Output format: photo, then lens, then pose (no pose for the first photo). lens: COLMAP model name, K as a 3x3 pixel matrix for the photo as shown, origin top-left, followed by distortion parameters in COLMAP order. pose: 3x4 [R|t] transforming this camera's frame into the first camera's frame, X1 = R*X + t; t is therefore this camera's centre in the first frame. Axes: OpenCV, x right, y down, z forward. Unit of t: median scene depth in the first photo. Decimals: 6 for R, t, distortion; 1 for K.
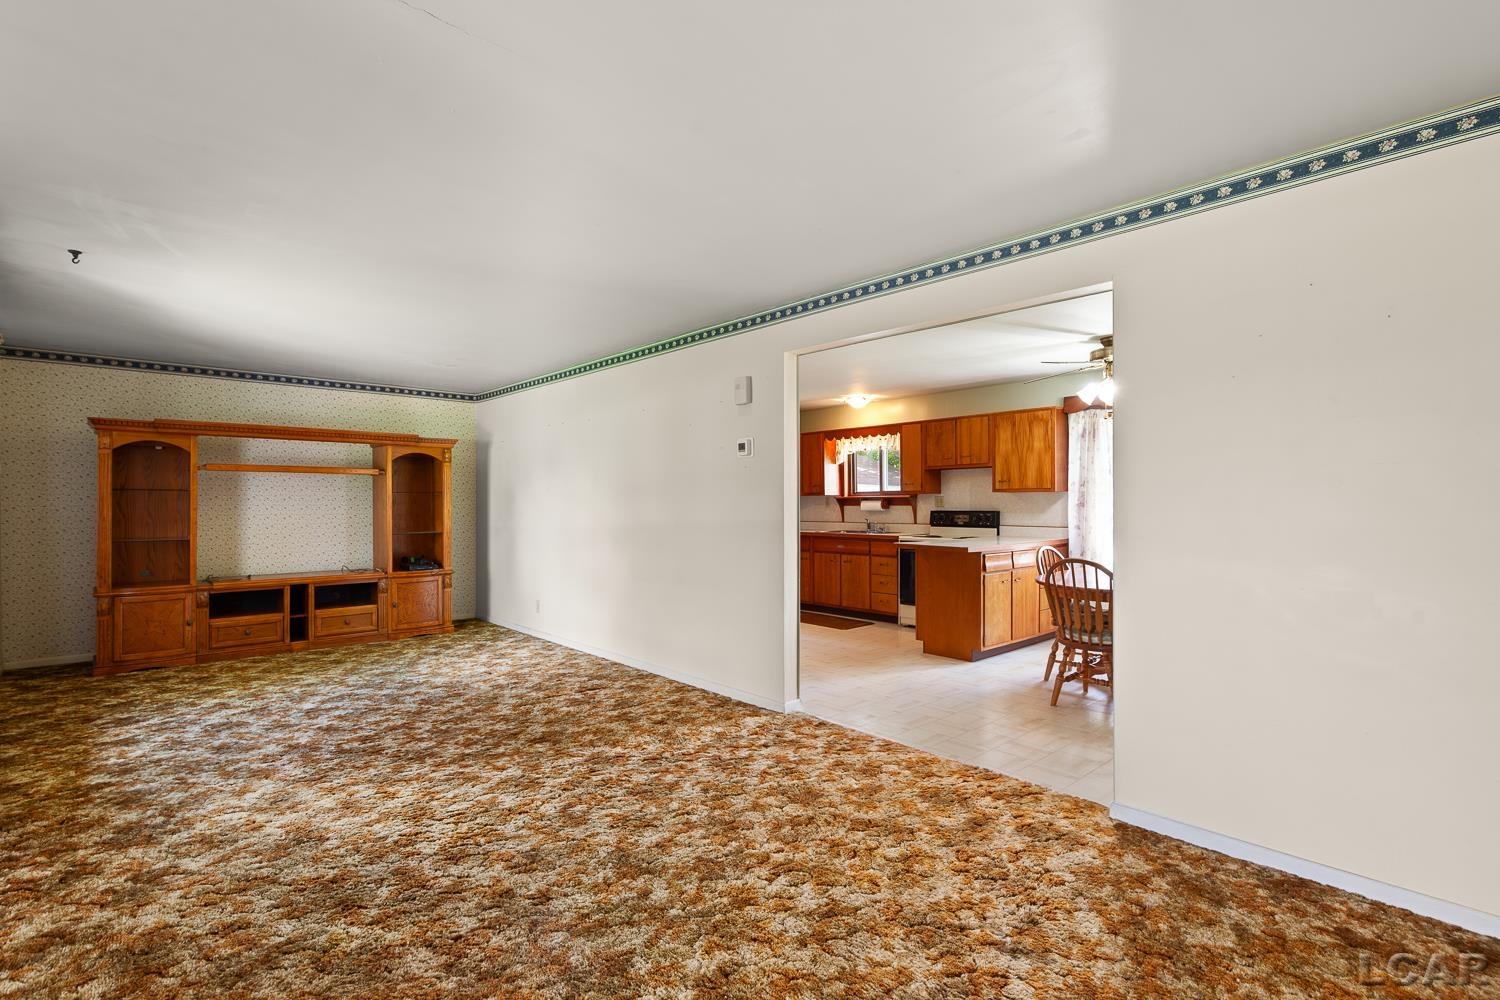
lens RADIAL K [[689.2, 0, 755.4], [0, 689.2, 494.4], [0, 0, 1]] dist [-0.001256, 0.000132]
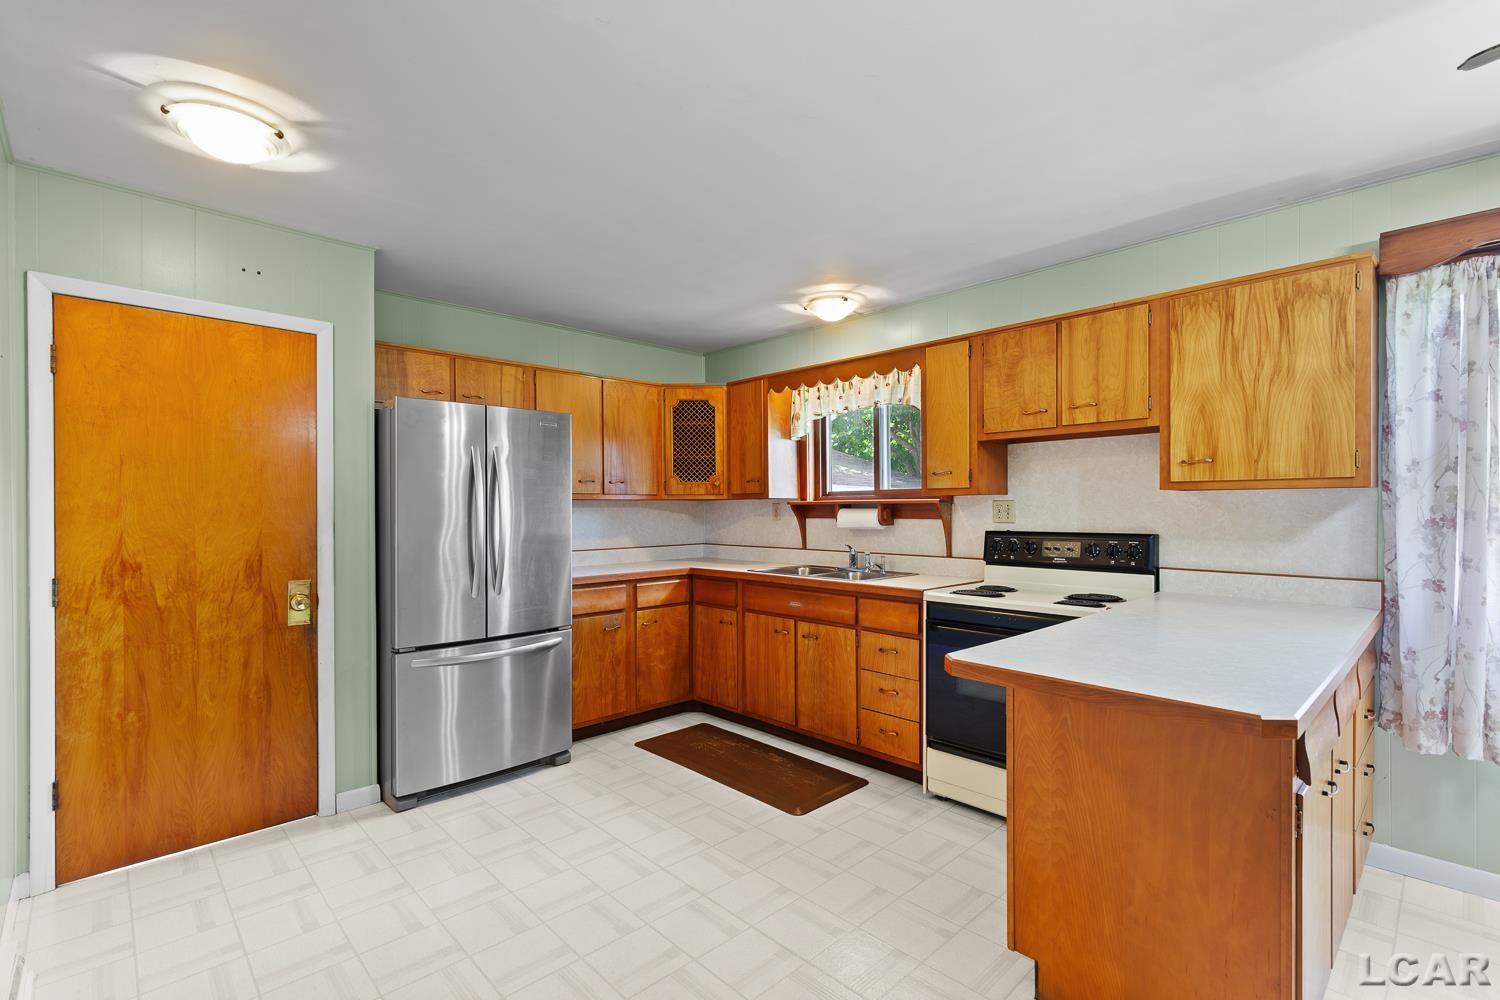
lens RADIAL K [[689.2, 0, 748.1], [0, 689.2, 505.4], [0, 0, 1]] dist [-0.001256, 0.000132]
pose [[0.999779, 0.000102, 0.021017, 0.081864], [-0.000308, 0.999952, 0.009808, 0.001769], [-0.021015, -0.009812, 0.999731, 0.529264]]
